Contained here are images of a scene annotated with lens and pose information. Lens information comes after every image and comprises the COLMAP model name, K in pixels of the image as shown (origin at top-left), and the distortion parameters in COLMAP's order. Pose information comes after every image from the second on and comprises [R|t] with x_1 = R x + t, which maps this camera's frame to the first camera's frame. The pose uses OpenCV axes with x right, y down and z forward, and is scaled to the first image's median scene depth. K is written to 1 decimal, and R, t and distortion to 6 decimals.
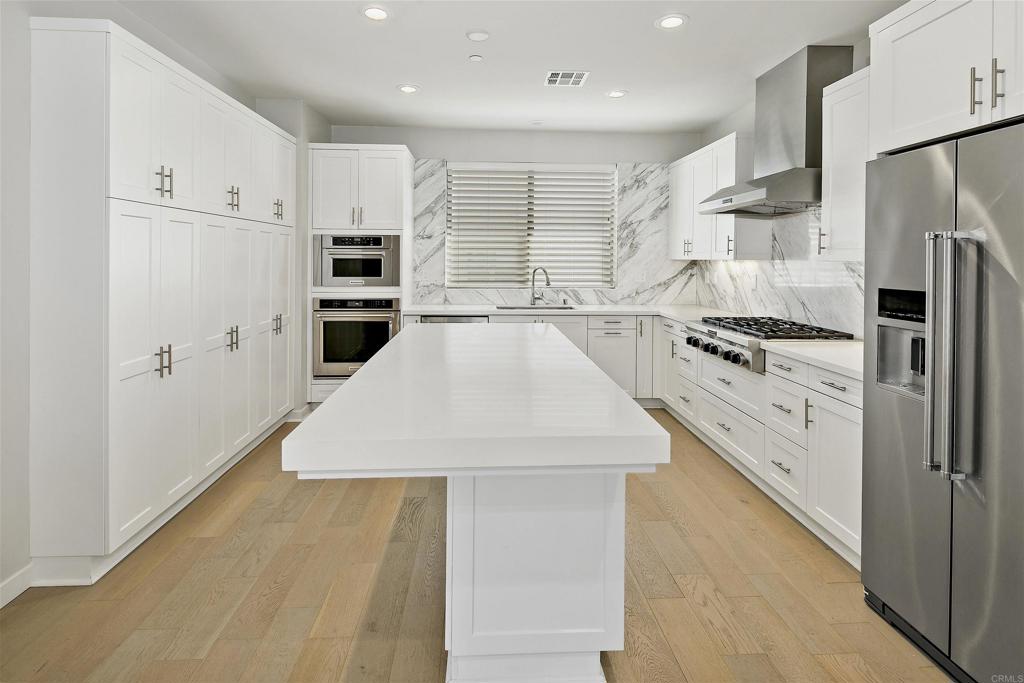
lens RADIAL K [[497.2, 0, 512.9], [0, 497.2, 264.2], [0, 0, 1]] dist [-0.002969, -0.000557]
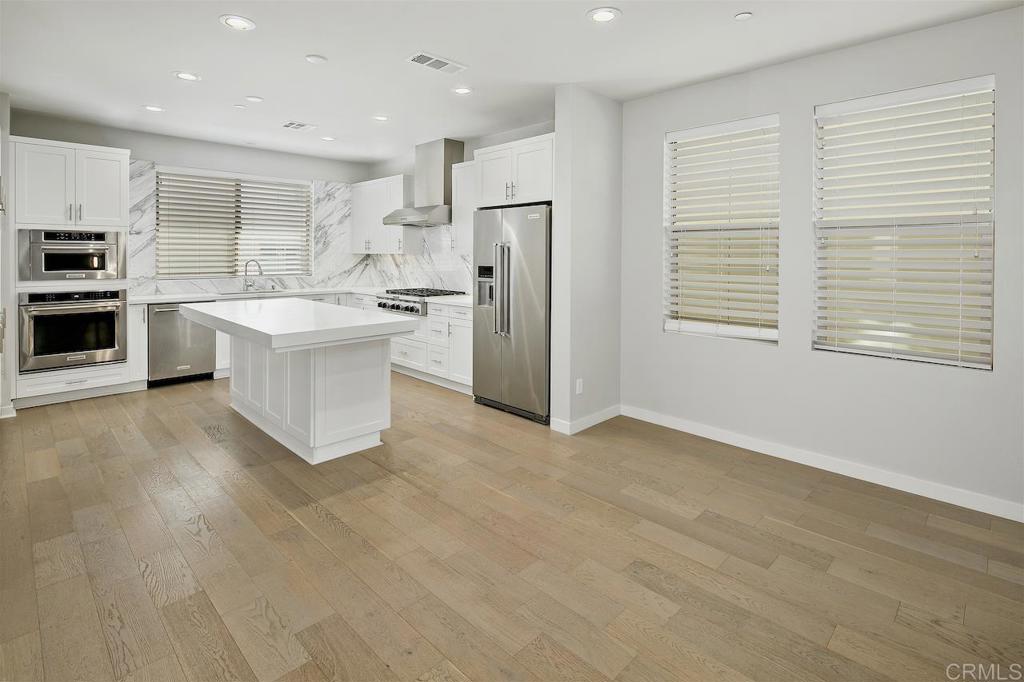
lens RADIAL K [[497.2, 0, 512.9], [0, 497.2, 263.7], [0, 0, 1]] dist [-0.002969, -0.000557]
pose [[0.748024, -0.014633, 0.663511, -0.320231], [0.006175, 0.999867, 0.015091, 0.000966], [-0.663643, -0.007191, 0.748015, -0.398047]]
